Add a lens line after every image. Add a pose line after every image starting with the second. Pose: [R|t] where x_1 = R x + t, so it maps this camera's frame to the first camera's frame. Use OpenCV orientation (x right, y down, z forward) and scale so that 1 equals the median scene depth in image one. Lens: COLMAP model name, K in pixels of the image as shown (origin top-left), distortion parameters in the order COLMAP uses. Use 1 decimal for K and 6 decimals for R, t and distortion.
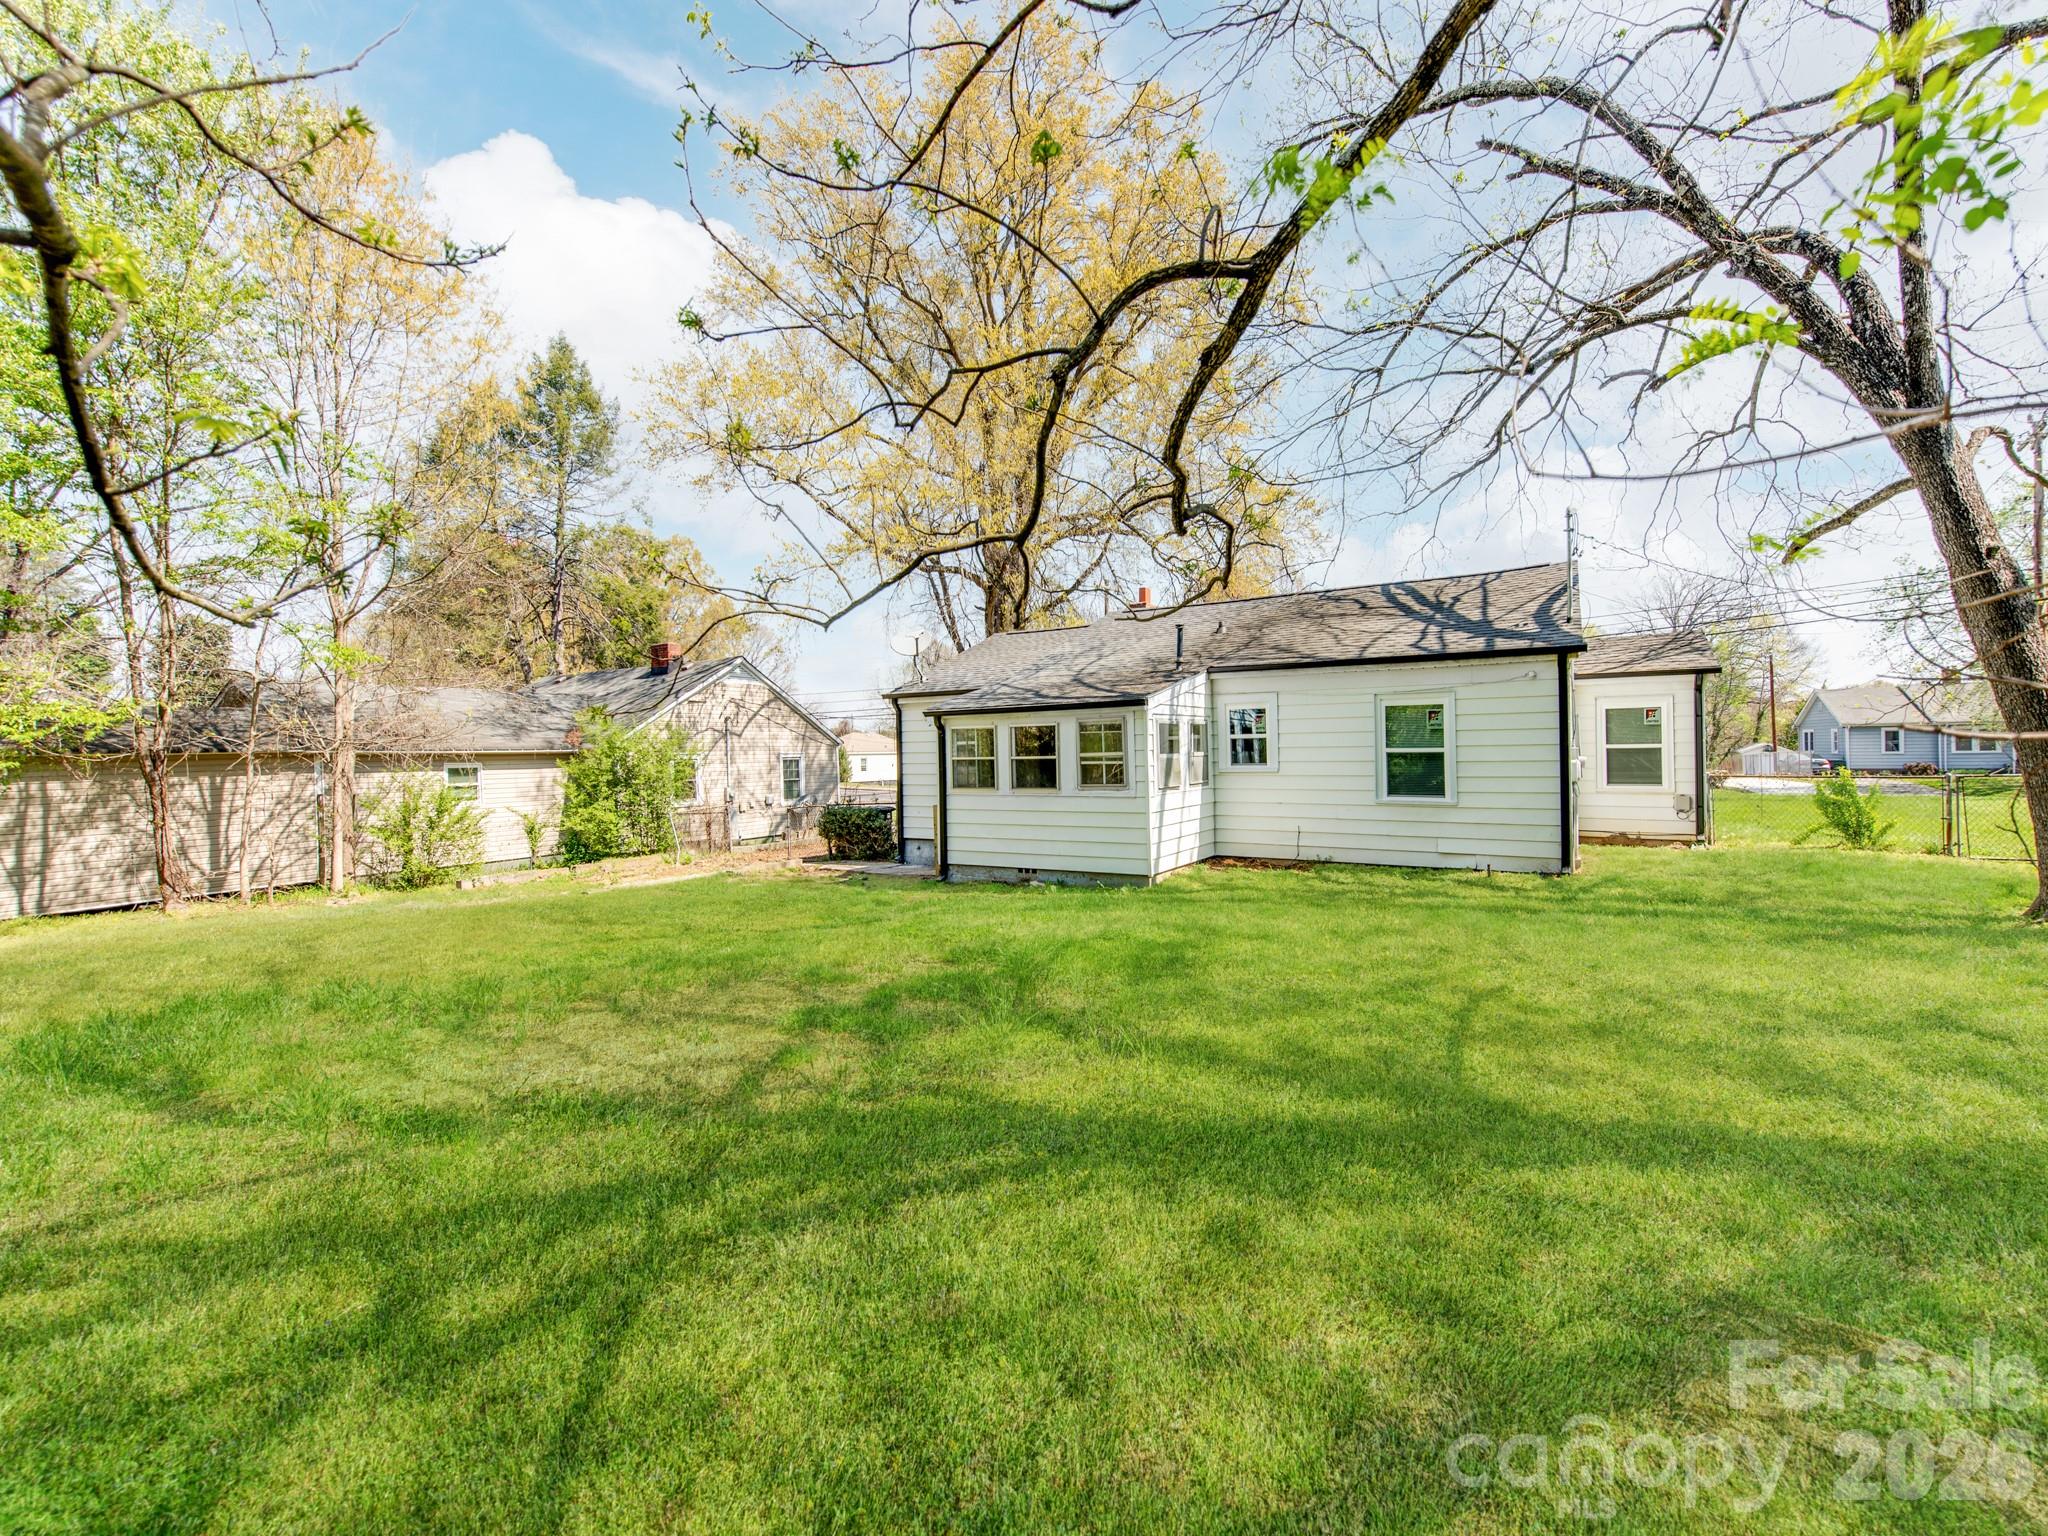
lens RADIAL K [[839.8, 0, 1026.2], [0, 839.8, 747.7], [0, 0, 1]] dist [0.003733, 0.000134]
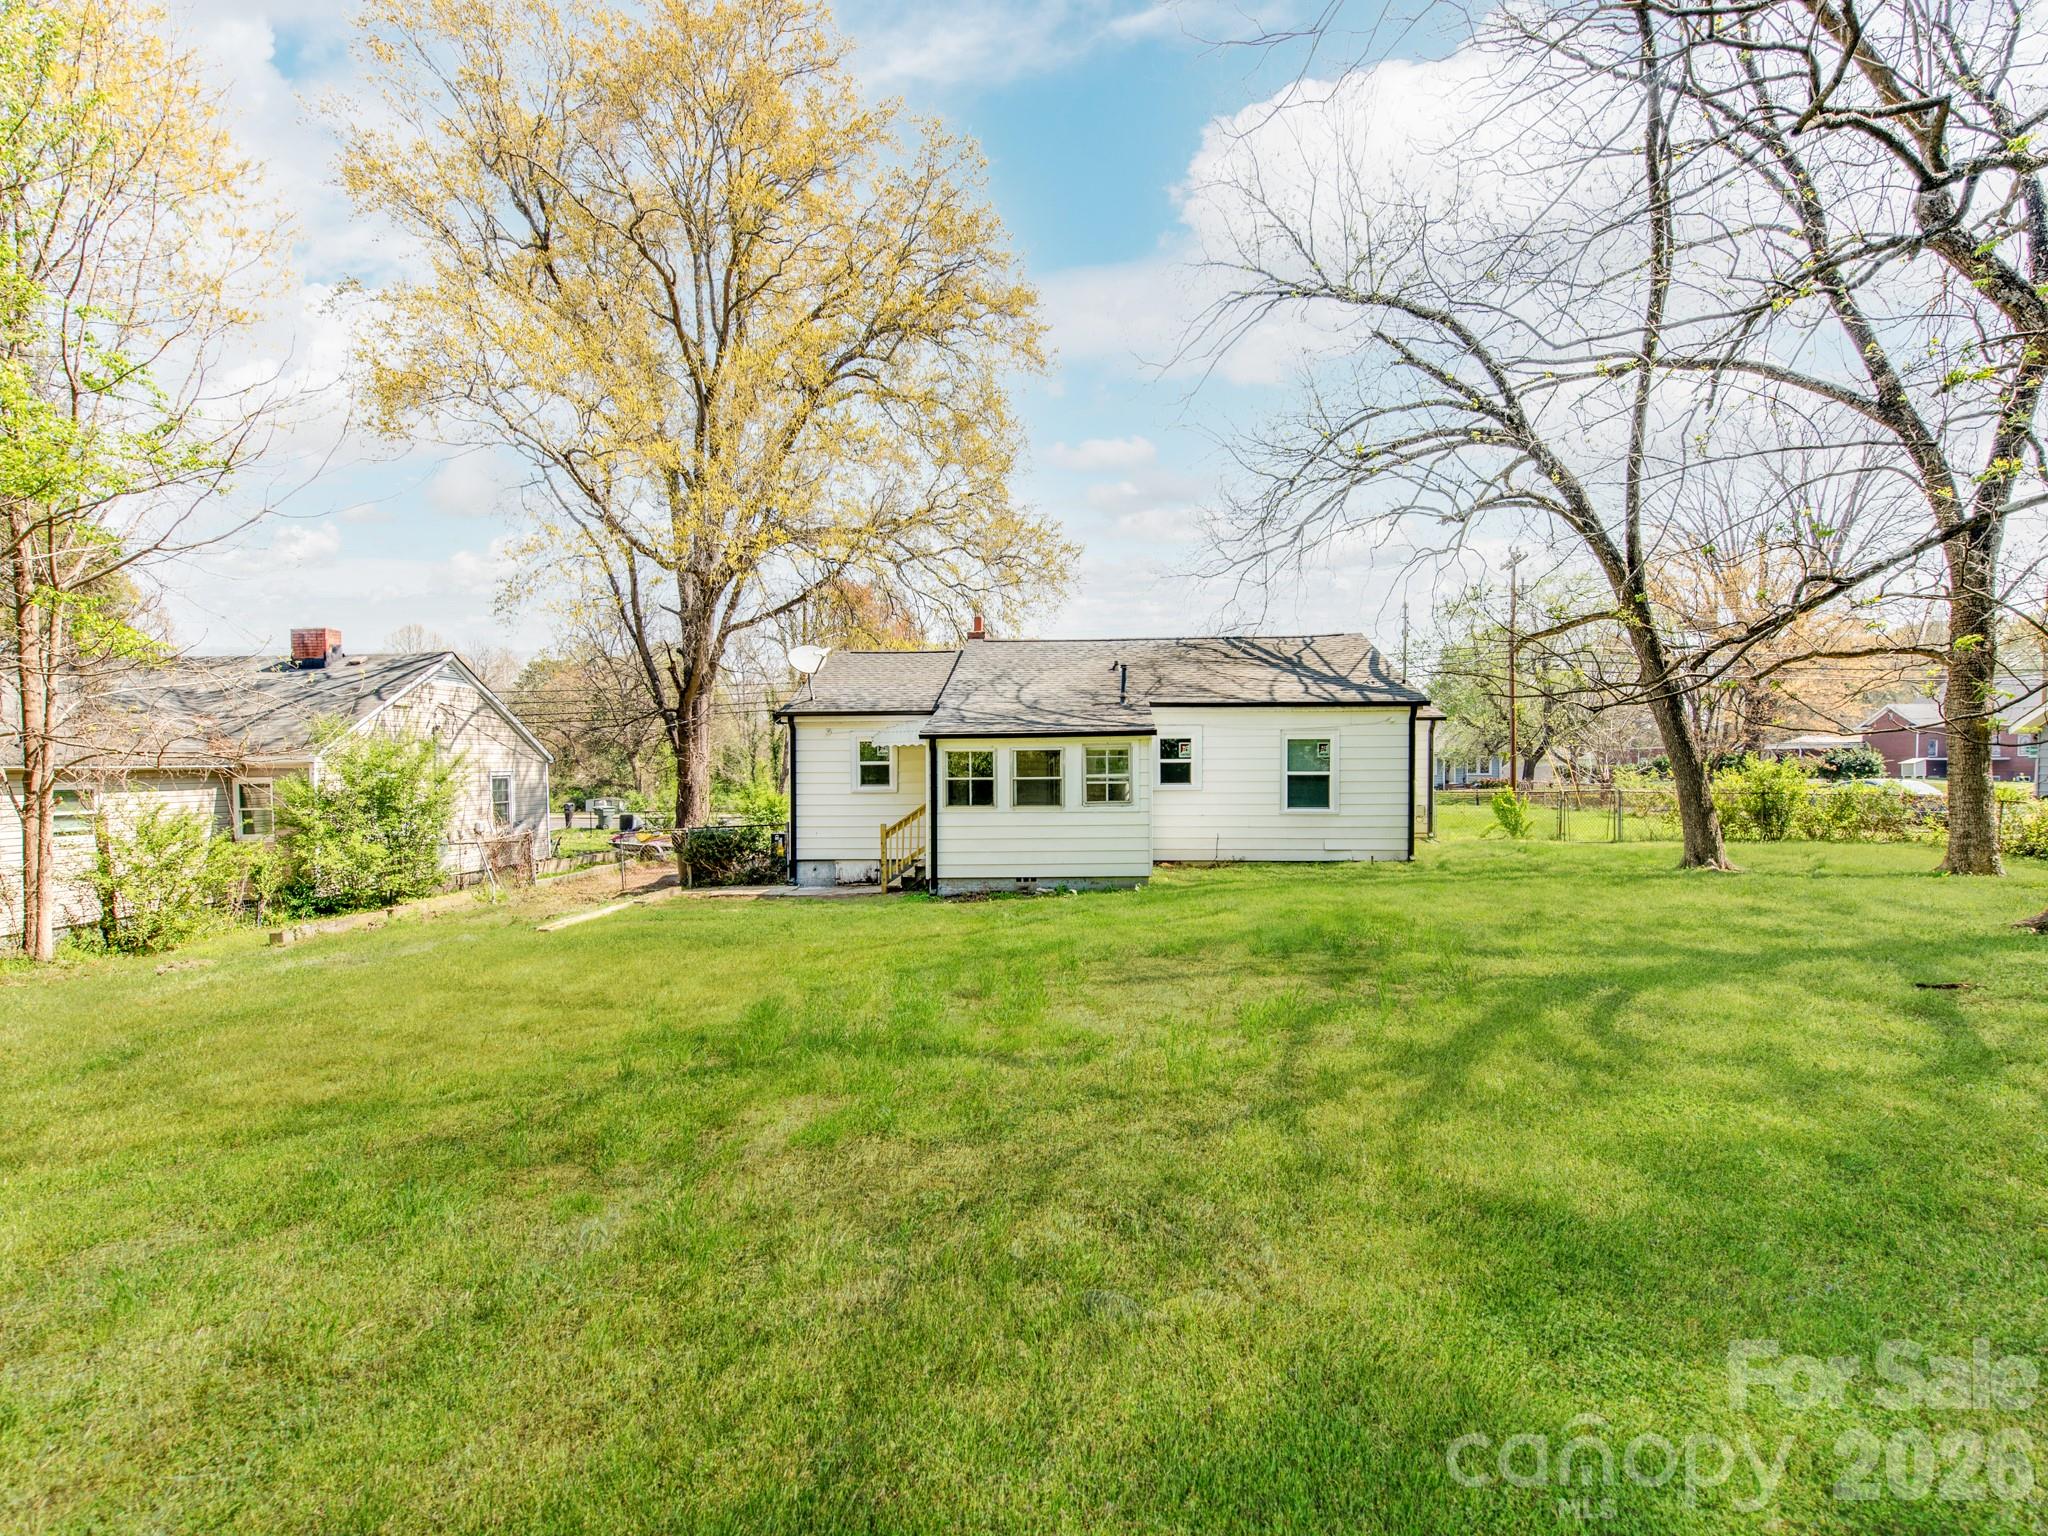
lens RADIAL K [[888.7, 0, 1024.0], [0, 888.7, 779.7], [0, 0, 1]] dist [-0.001370, 0.000006]
pose [[0.900467, 0.001595, 0.434921, -0.521353], [-0.007788, 0.999892, 0.012457, -0.000529], [-0.434854, -0.014604, 0.900383, -0.059890]]
